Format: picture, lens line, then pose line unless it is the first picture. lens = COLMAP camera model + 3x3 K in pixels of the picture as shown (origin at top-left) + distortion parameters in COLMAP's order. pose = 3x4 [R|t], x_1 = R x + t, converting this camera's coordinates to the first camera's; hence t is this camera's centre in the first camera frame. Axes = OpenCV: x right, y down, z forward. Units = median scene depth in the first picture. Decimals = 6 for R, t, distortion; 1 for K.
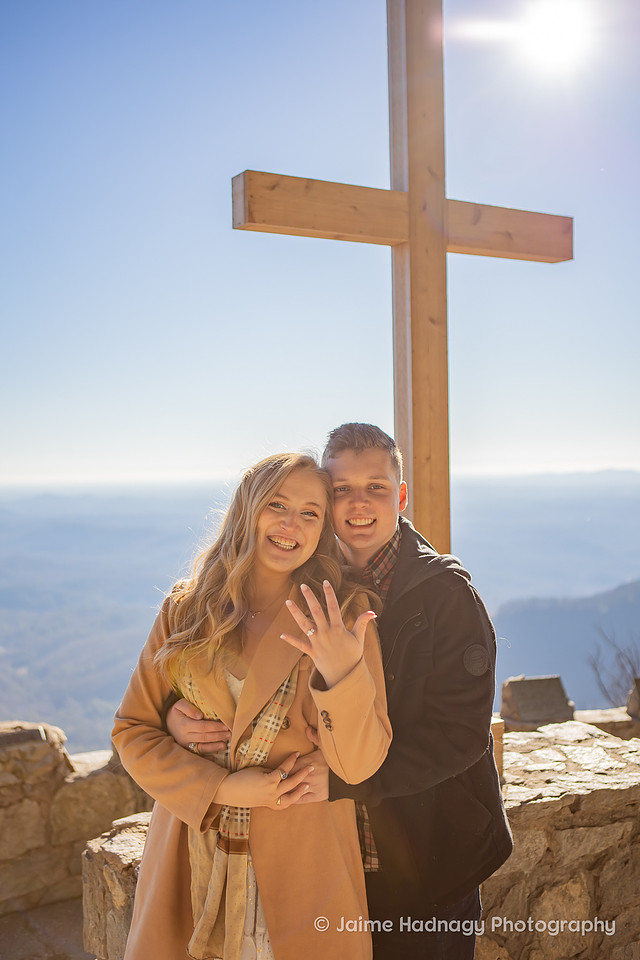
lens RADIAL K [[991.9, 0, 320.0], [0, 991.9, 480.0], [0, 0, 1]] dist [-0.026198, 0.012040]
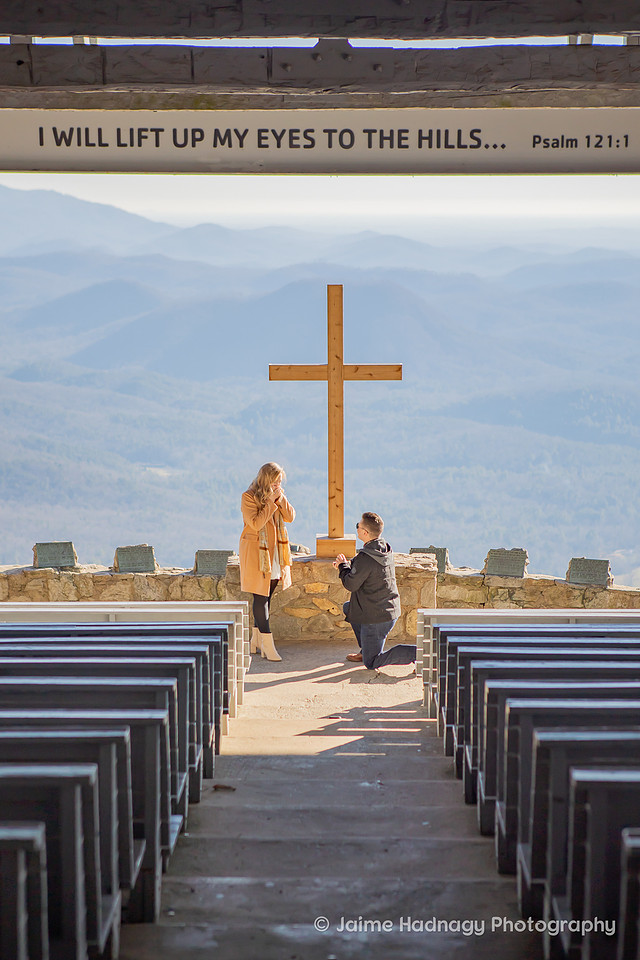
lens RADIAL K [[2123.5, 0, 357.0], [0, 2123.5, 508.4], [0, 0, 1]] dist [0.189703, 0.200258]
pose [[0.853888, 0.102625, -0.510238, 3.480148], [-0.028959, 0.988216, 0.150299, -0.821791], [0.519650, -0.113562, 0.846798, -4.459955]]
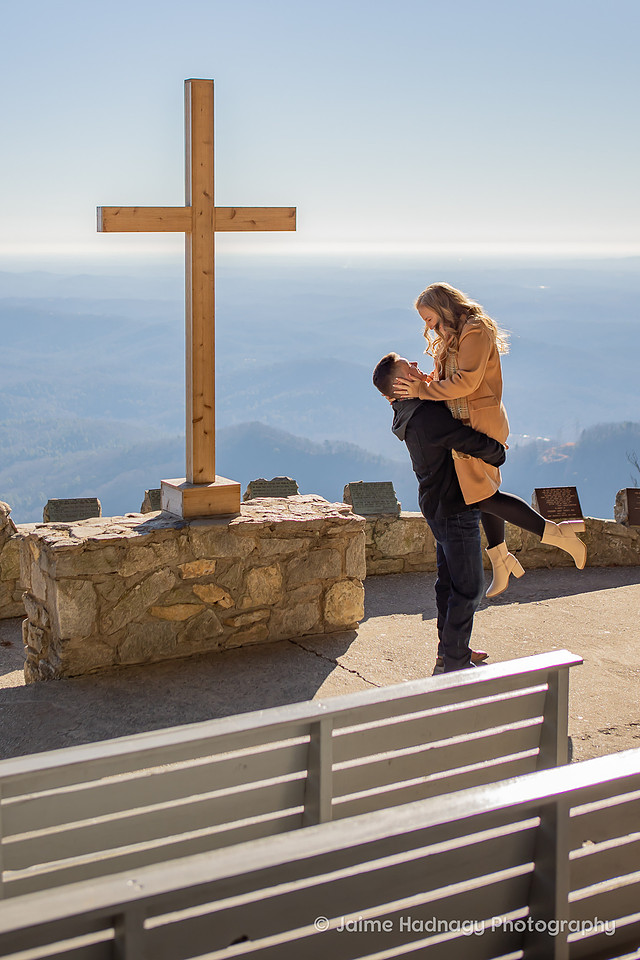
lens RADIAL K [[1336.4, 0, 284.6], [0, 1336.4, 318.4], [0, 0, 1]] dist [-0.067885, -0.007137]
pose [[0.998616, 0.022275, -0.047651, 0.385875], [-0.020032, 0.998692, 0.047040, -0.194727], [0.048636, -0.046020, 0.997756, -1.535425]]
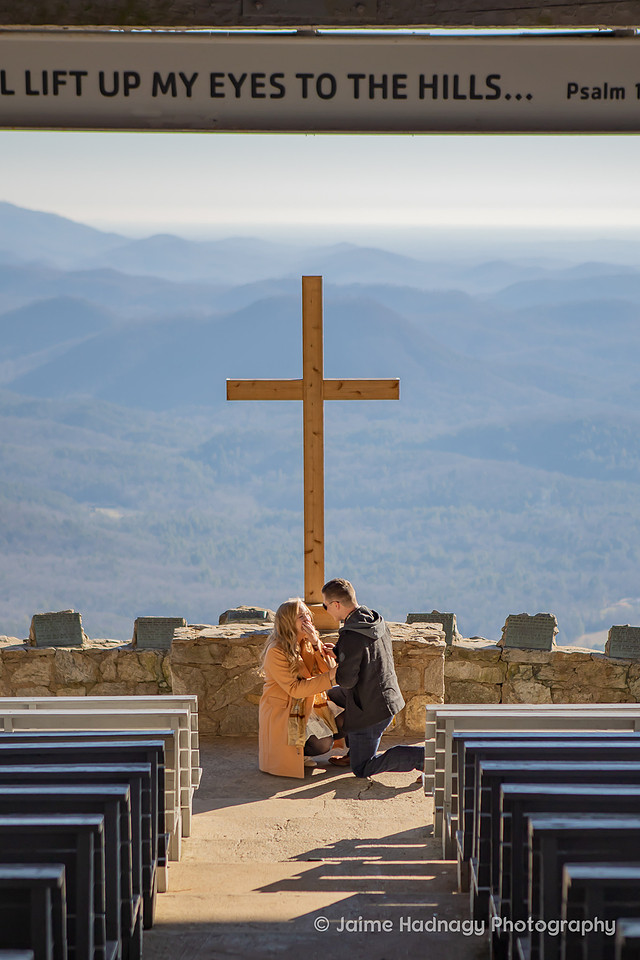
lens RADIAL K [[2364.4, 0, 412.8], [0, 2364.4, 541.9], [0, 0, 1]] dist [0.166675, 0.144031]
pose [[0.871016, 0.097612, -0.481459, 3.001363], [-0.030785, 0.988980, 0.144813, -0.716256], [0.490289, -0.111313, 0.864422, -3.707064]]
